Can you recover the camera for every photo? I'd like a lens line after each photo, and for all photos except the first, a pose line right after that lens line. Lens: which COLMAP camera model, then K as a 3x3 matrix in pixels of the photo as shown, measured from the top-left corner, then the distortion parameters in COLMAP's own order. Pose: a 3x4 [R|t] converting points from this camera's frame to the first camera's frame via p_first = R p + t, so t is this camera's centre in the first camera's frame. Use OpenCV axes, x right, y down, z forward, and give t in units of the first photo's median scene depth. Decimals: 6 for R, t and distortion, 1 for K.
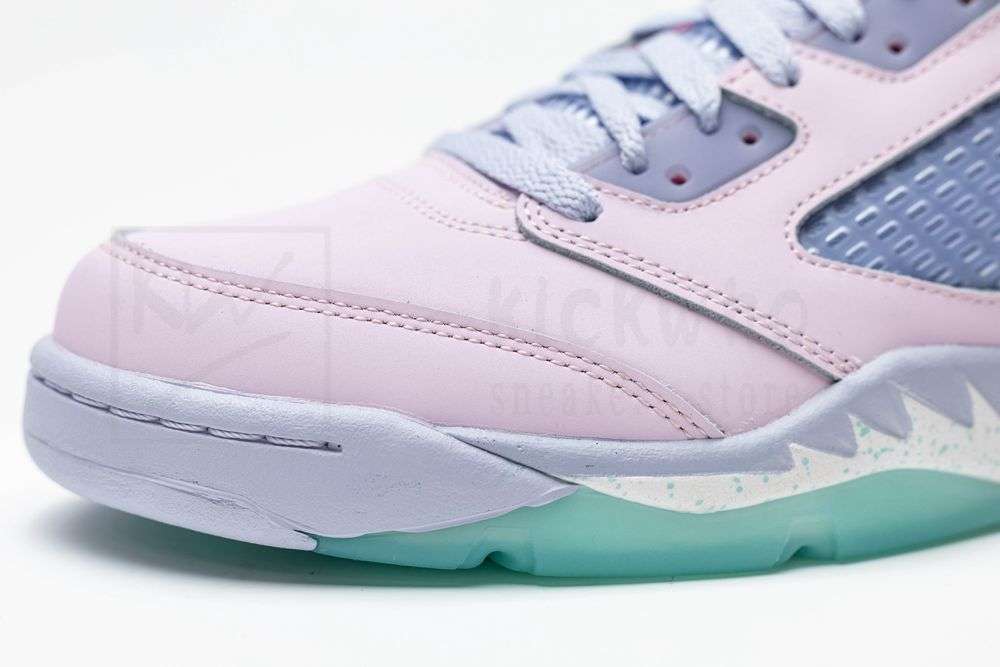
lens RADIAL K [[1458.2, 0, 501.4], [0, 1458.2, 330.3], [0, 0, 1]] dist [0.004141, 0.000000]
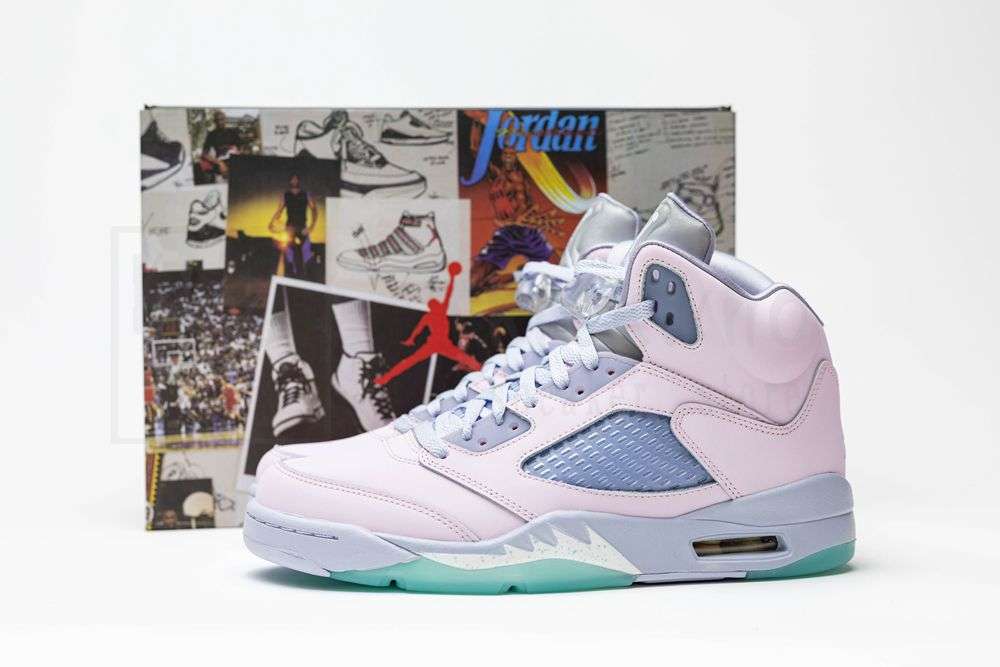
lens RADIAL K [[1458.2, 0, 503.2], [0, 1458.2, 331.1], [0, 0, 1]] dist [0.004141, 0.000000]
pose [[0.965398, -0.005841, -0.260717, 0.863141], [-0.040451, 0.984294, -0.171837, 0.147428], [0.257626, 0.176438, 0.949999, -1.525726]]
